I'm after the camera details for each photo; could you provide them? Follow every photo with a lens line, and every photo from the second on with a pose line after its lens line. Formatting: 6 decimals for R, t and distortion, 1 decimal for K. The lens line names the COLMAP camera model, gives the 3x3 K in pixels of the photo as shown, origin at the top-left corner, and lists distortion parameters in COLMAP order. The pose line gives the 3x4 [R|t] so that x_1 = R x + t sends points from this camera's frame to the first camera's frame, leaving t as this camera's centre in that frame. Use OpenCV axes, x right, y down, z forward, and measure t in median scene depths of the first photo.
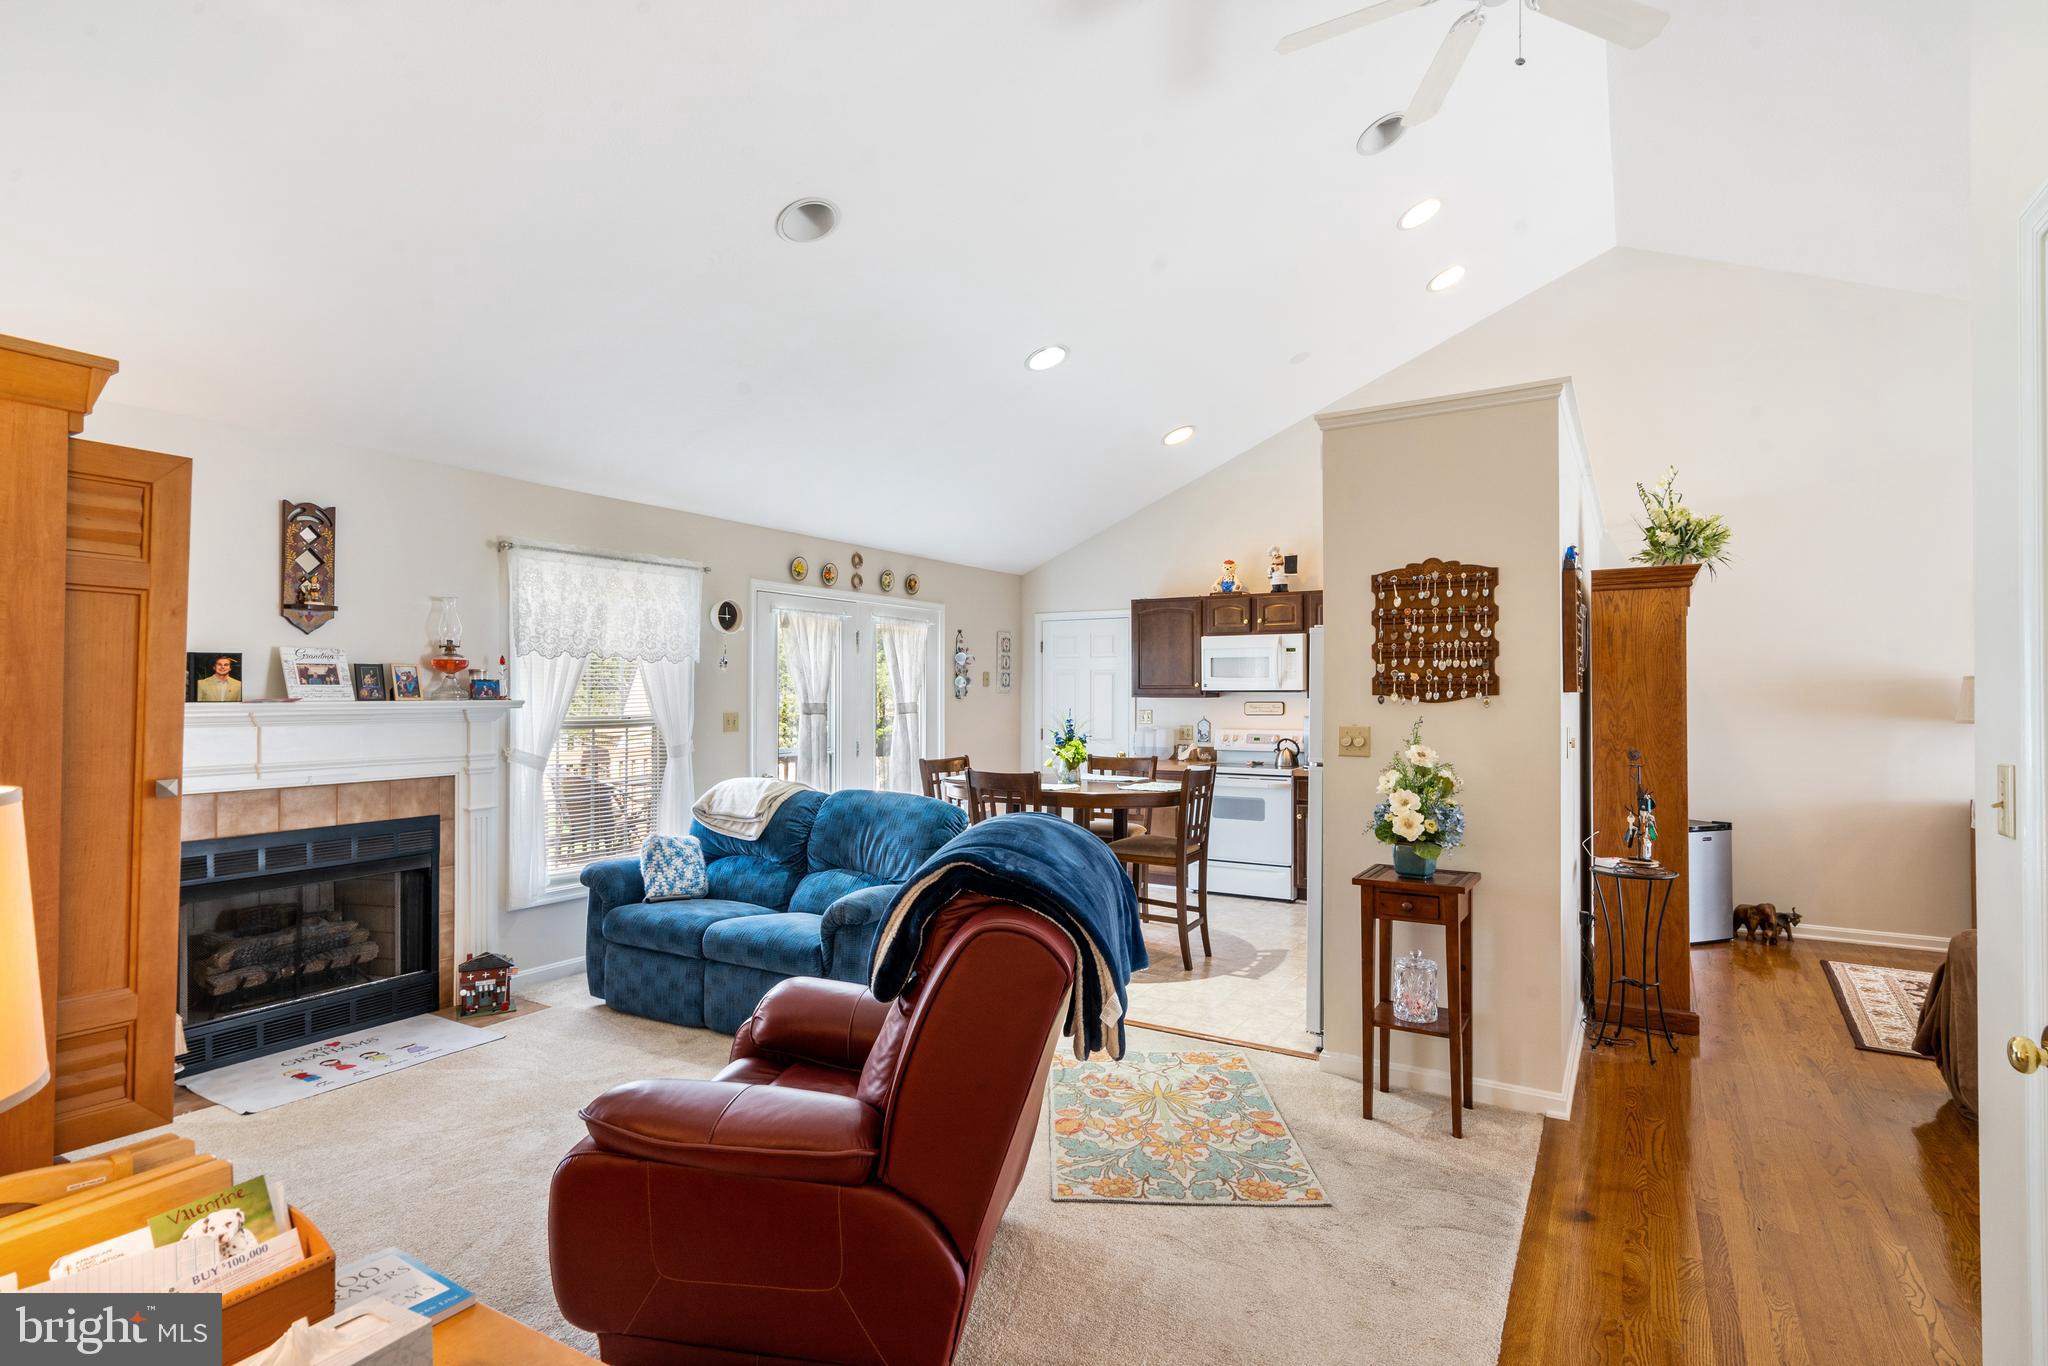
lens RADIAL K [[1002.6, 0, 1049.8], [0, 1002.6, 673.6], [0, 0, 1]] dist [-0.000292, 0.000141]
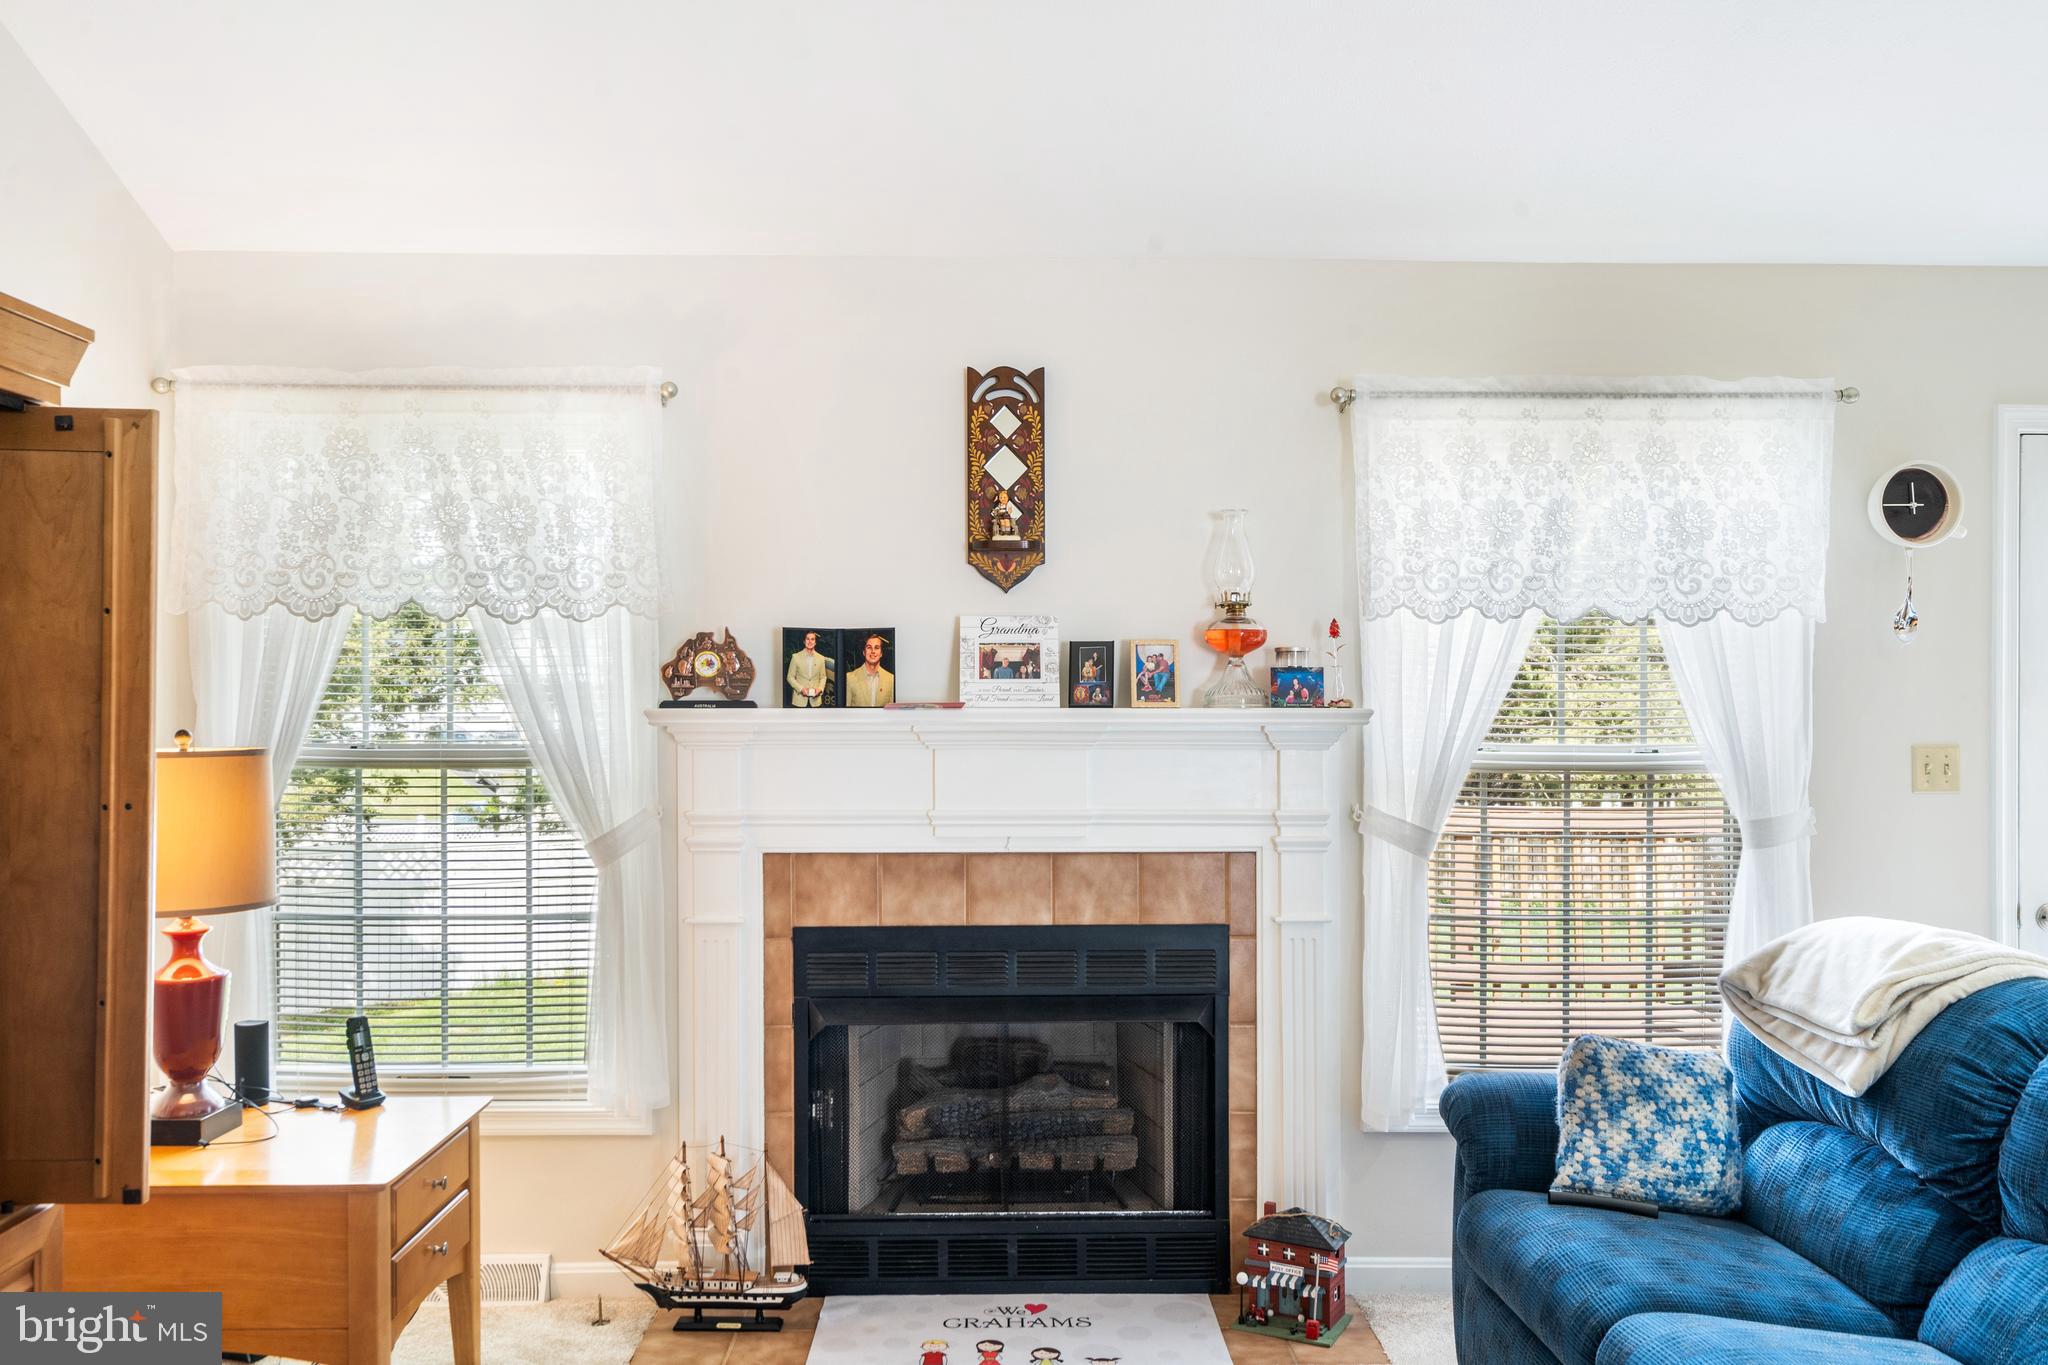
lens RADIAL K [[1557.8, 0, 1017.1], [0, 1557.8, 708.0], [0, 0, 1]] dist [0.003211, 0.003959]
pose [[0.521781, 0.005479, -0.853062, 0.032391], [0.014057, 0.999788, 0.015019, 0.012761], [0.852964, -0.019828, 0.521593, 0.479634]]
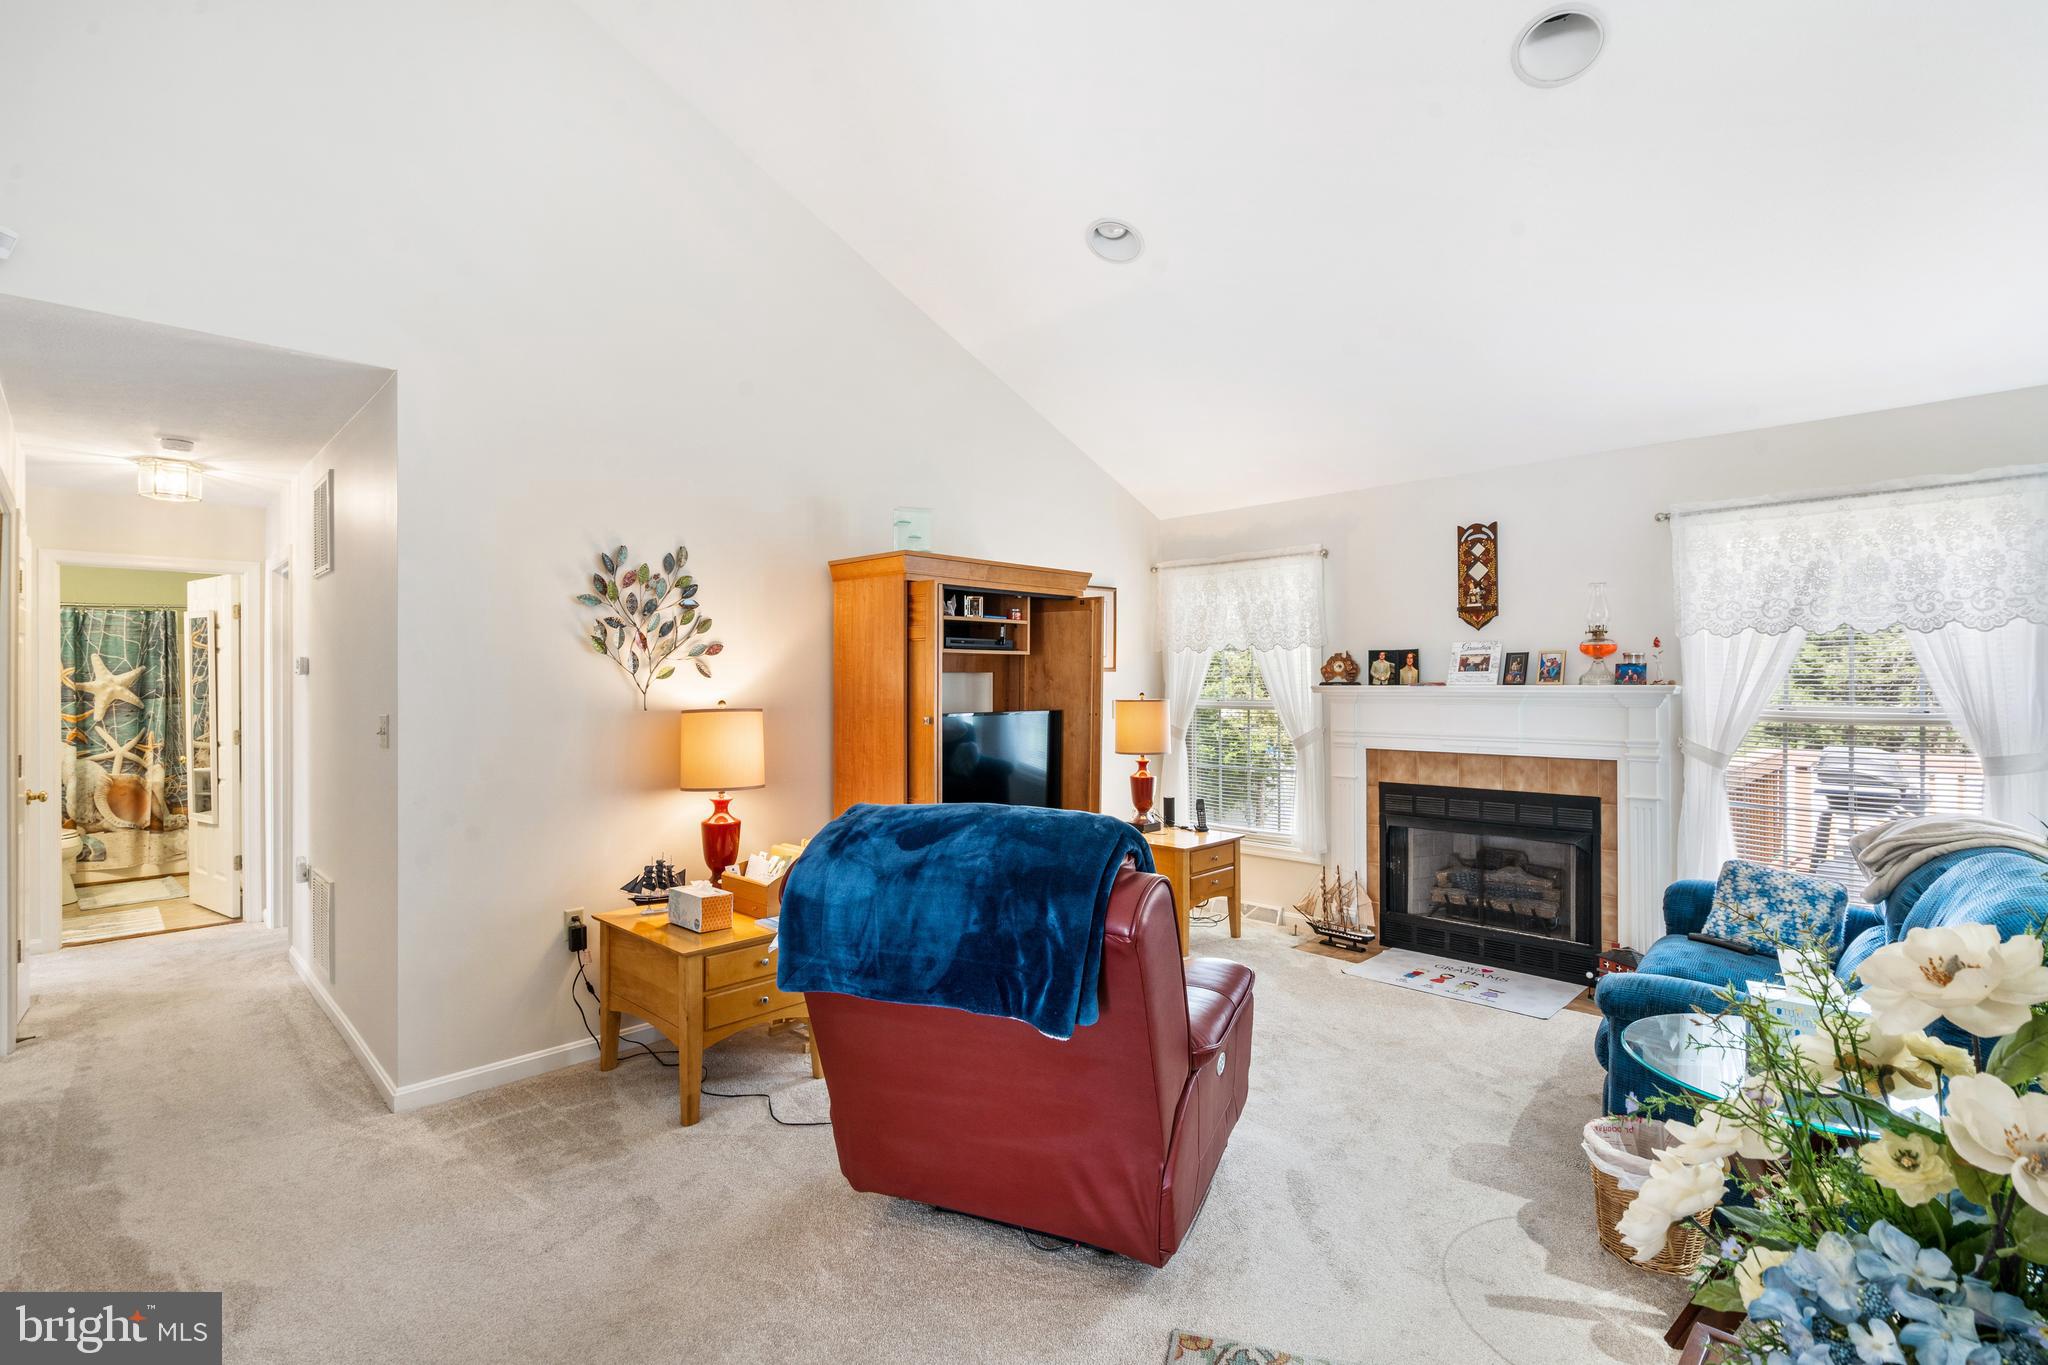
lens RADIAL K [[928.6, 0, 1024.0], [0, 928.6, 682.5], [0, 0, 1]] dist [-0.002505, -0.000149]
pose [[-0.246512, 0.000133, -0.969140, 0.447496], [0.019709, 0.999794, -0.004876, 0.017091], [0.968939, -0.020302, -0.246464, 0.667906]]
